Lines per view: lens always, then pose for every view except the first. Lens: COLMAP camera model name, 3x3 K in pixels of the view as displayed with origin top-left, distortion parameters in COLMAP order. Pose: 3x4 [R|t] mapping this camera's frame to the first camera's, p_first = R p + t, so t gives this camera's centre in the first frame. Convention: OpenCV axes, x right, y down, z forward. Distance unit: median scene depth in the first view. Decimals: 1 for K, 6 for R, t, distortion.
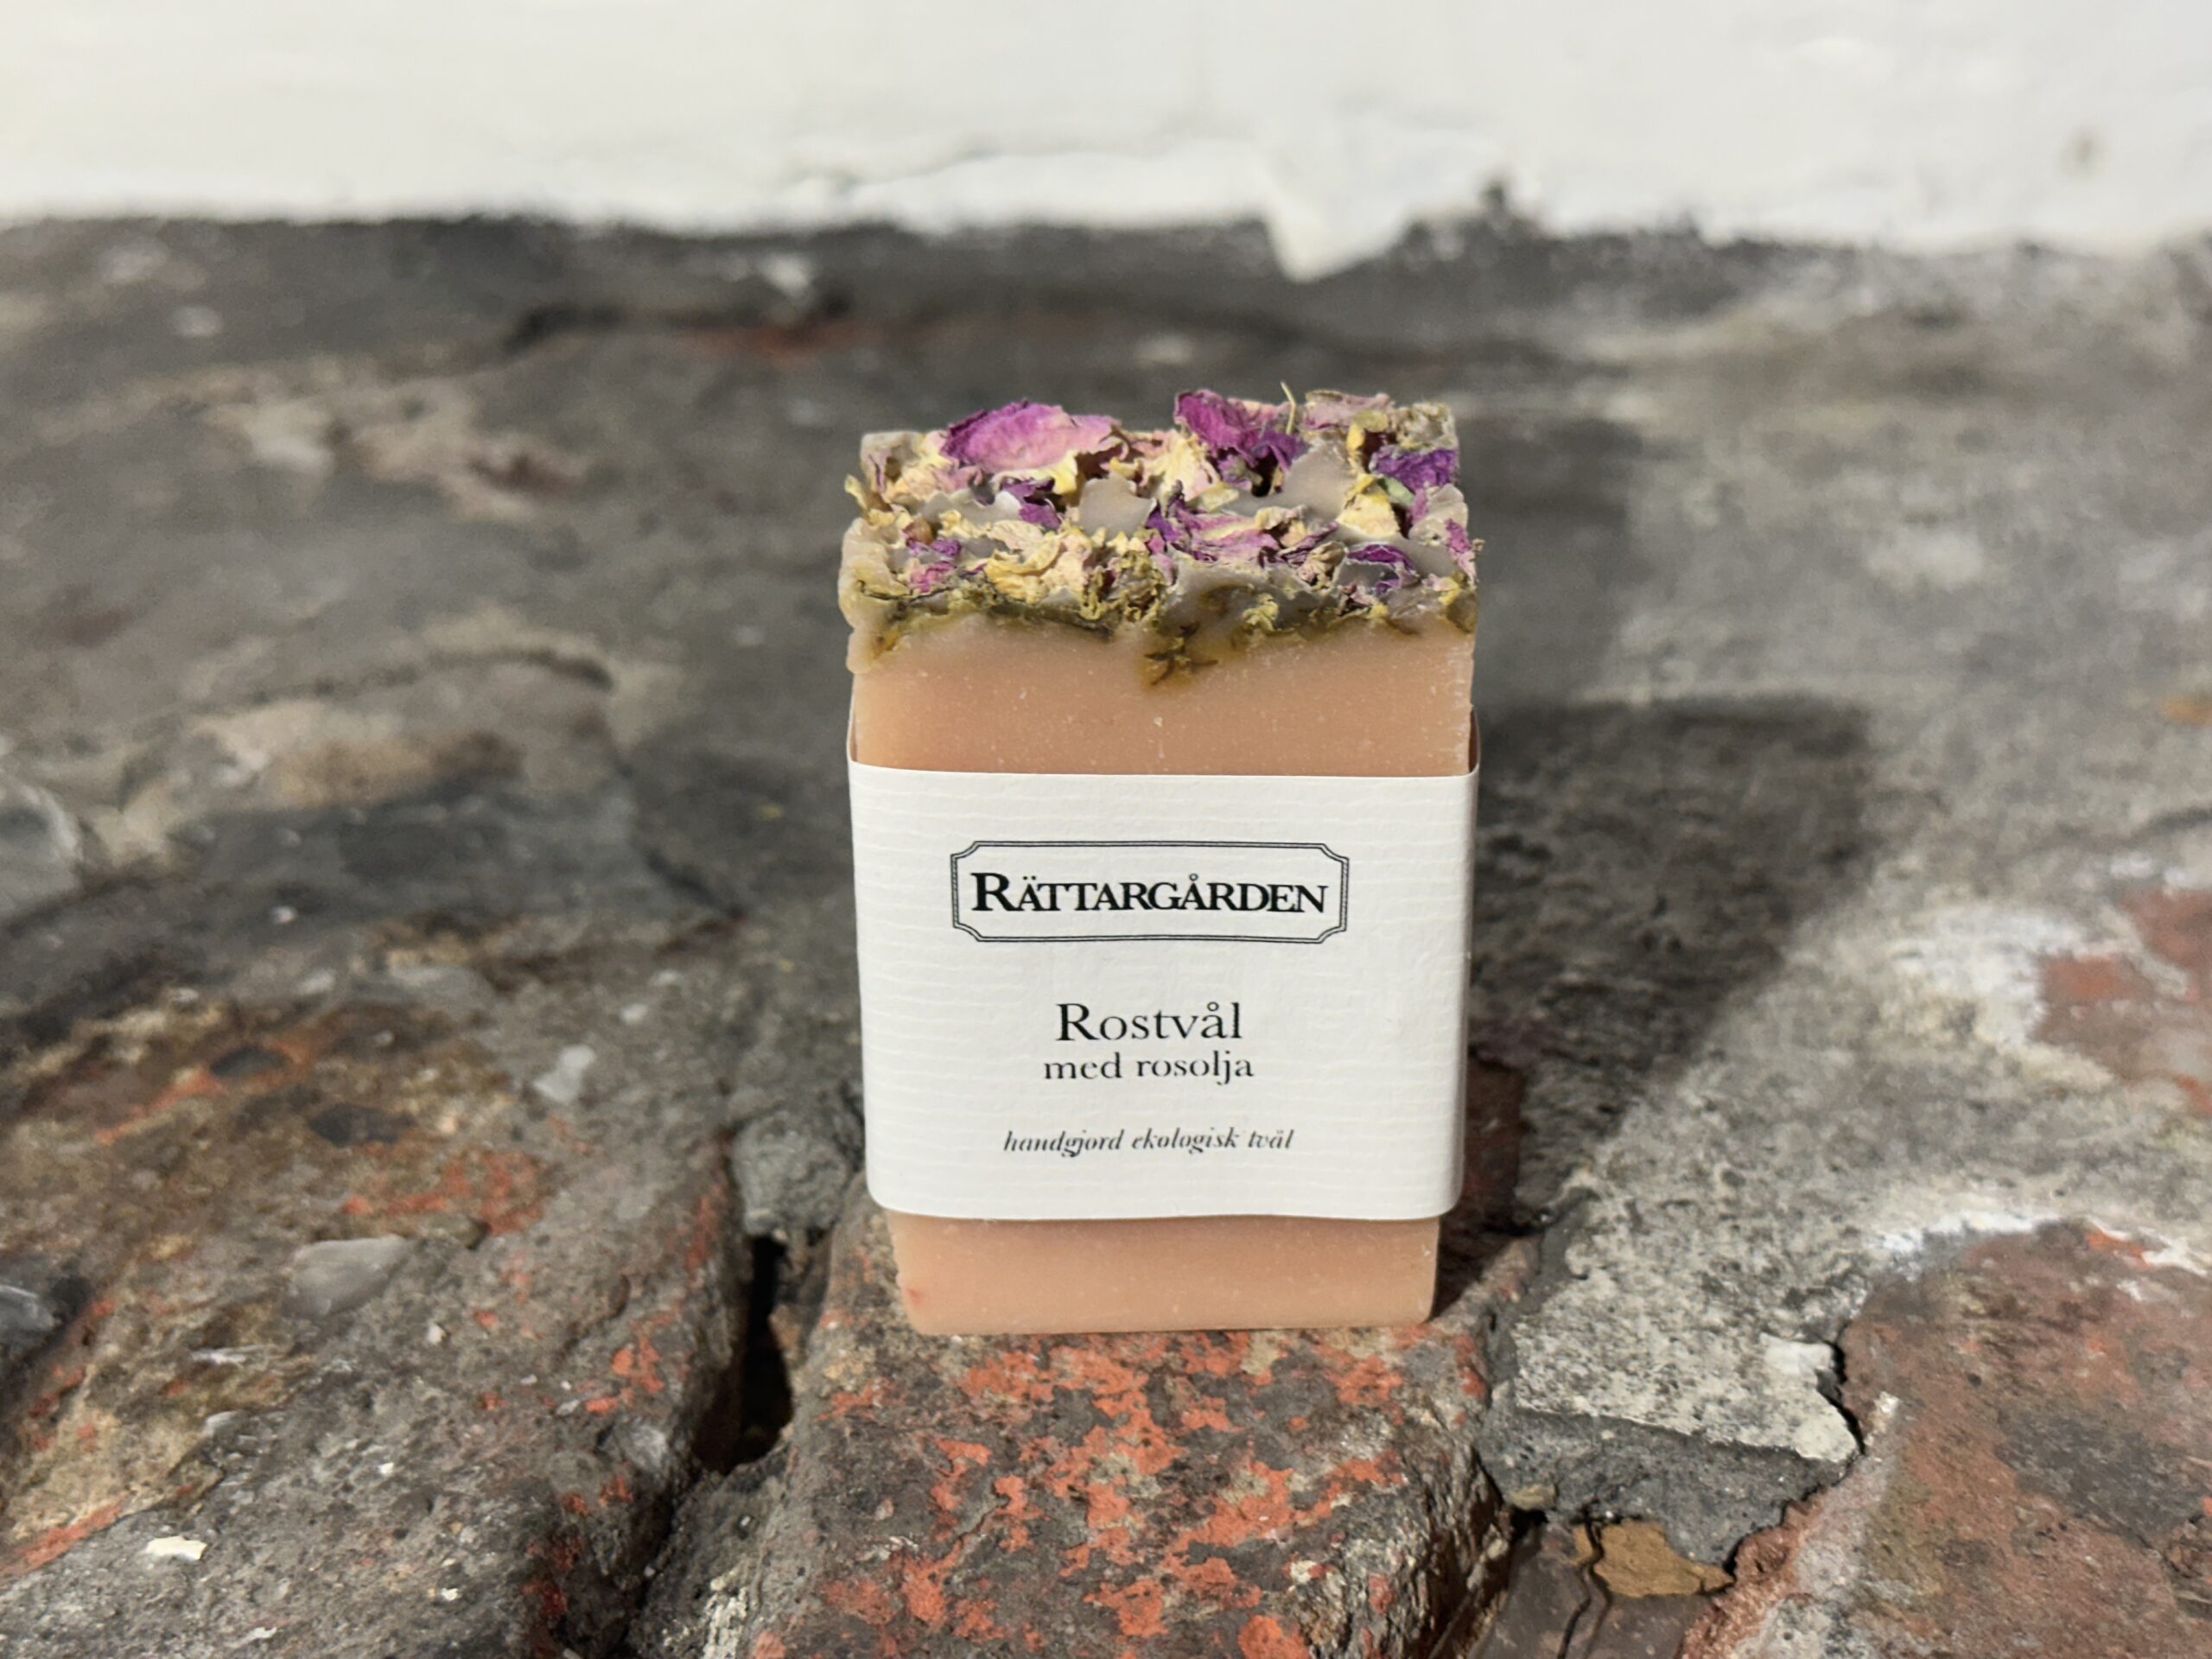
lens RADIAL K [[3281.2, 0, 1131.3], [0, 3281.2, 846.6], [0, 0, 1]] dist [0.218805, -0.589437]
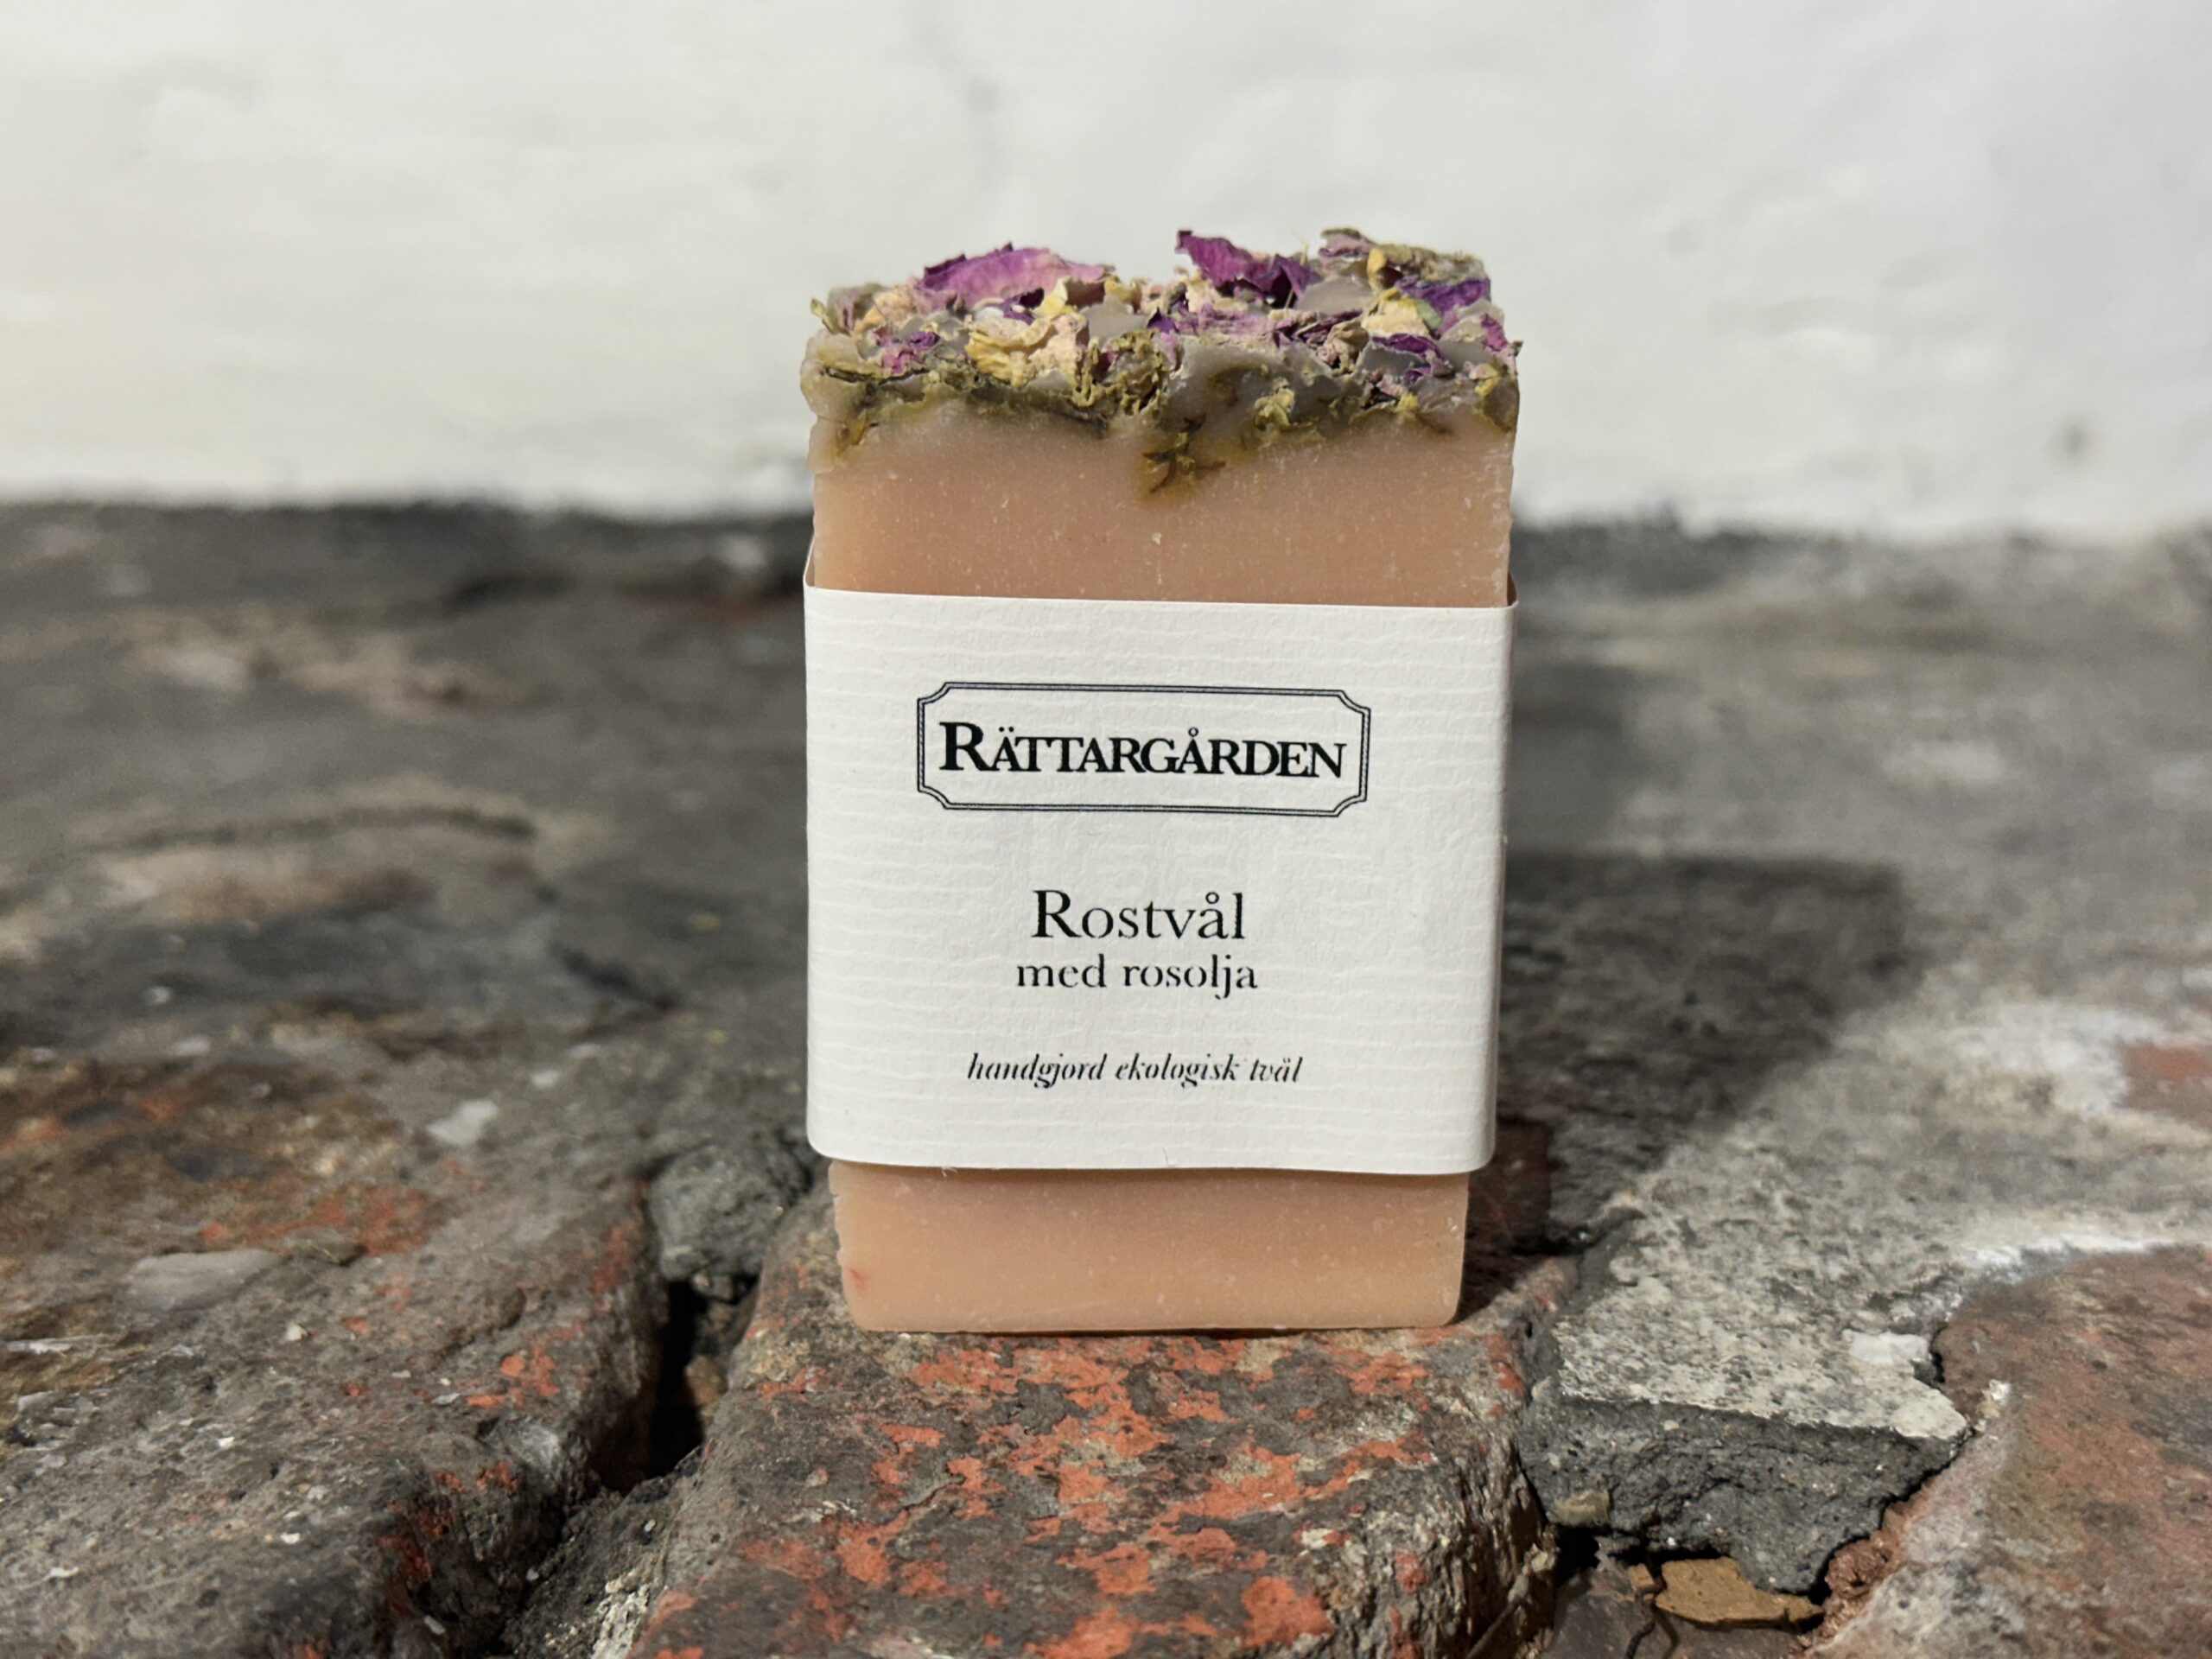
lens RADIAL K [[3284.4, 0, 1107.3], [0, 3284.4, 820.8], [0, 0, 1]] dist [0.229457, -0.687626]
pose [[0.999791, 0.017295, 0.010918, -0.012167], [-0.014709, 0.978916, -0.203733, 0.195283], [-0.014212, 0.203530, 0.978966, 0.132796]]
